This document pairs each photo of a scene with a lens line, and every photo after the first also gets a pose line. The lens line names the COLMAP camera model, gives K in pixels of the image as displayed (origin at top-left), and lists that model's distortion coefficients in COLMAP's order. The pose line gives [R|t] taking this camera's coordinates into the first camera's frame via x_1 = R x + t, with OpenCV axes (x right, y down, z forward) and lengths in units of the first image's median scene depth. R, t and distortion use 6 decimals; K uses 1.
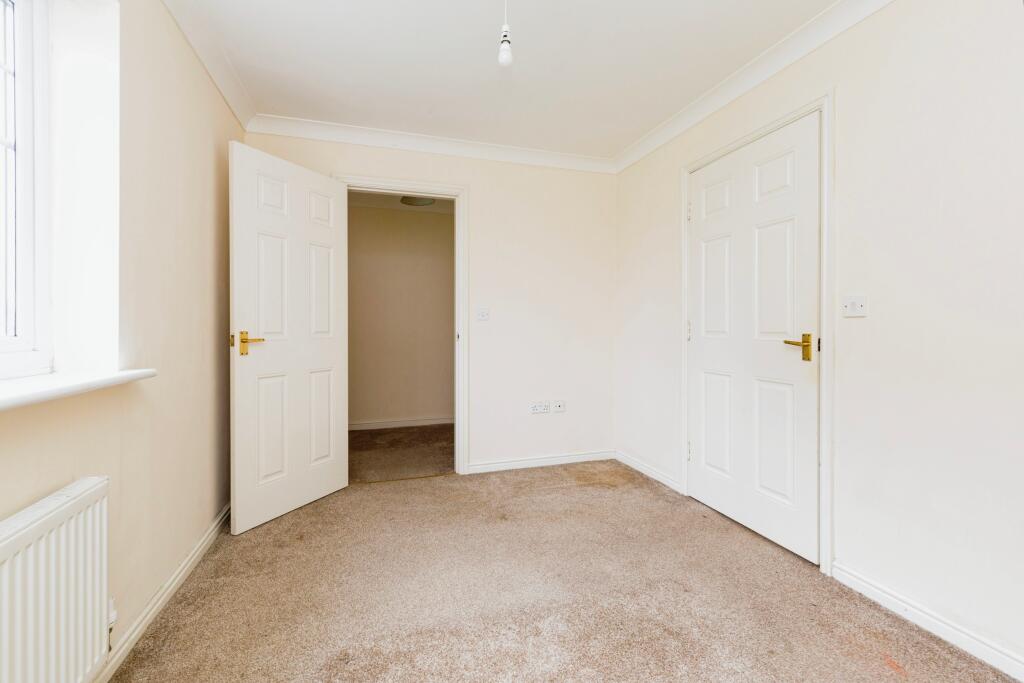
lens RADIAL K [[448.9, 0, 517.2], [0, 448.9, 337.4], [0, 0, 1]] dist [0.005241, -0.000832]
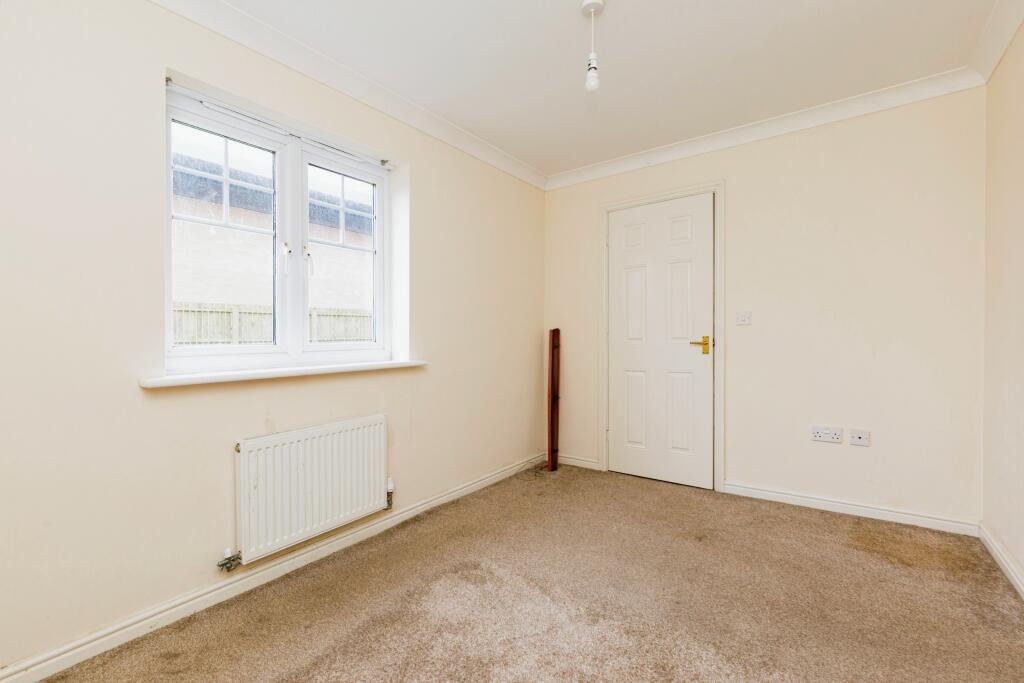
lens RADIAL K [[448.9, 0, 522.5], [0, 448.9, 342.0], [0, 0, 1]] dist [0.005241, -0.000832]
pose [[0.593297, -0.001458, -0.804983, 0.421638], [-0.006376, 0.999958, -0.006510, 0.004779], [0.804959, 0.008995, 0.593263, 0.130194]]
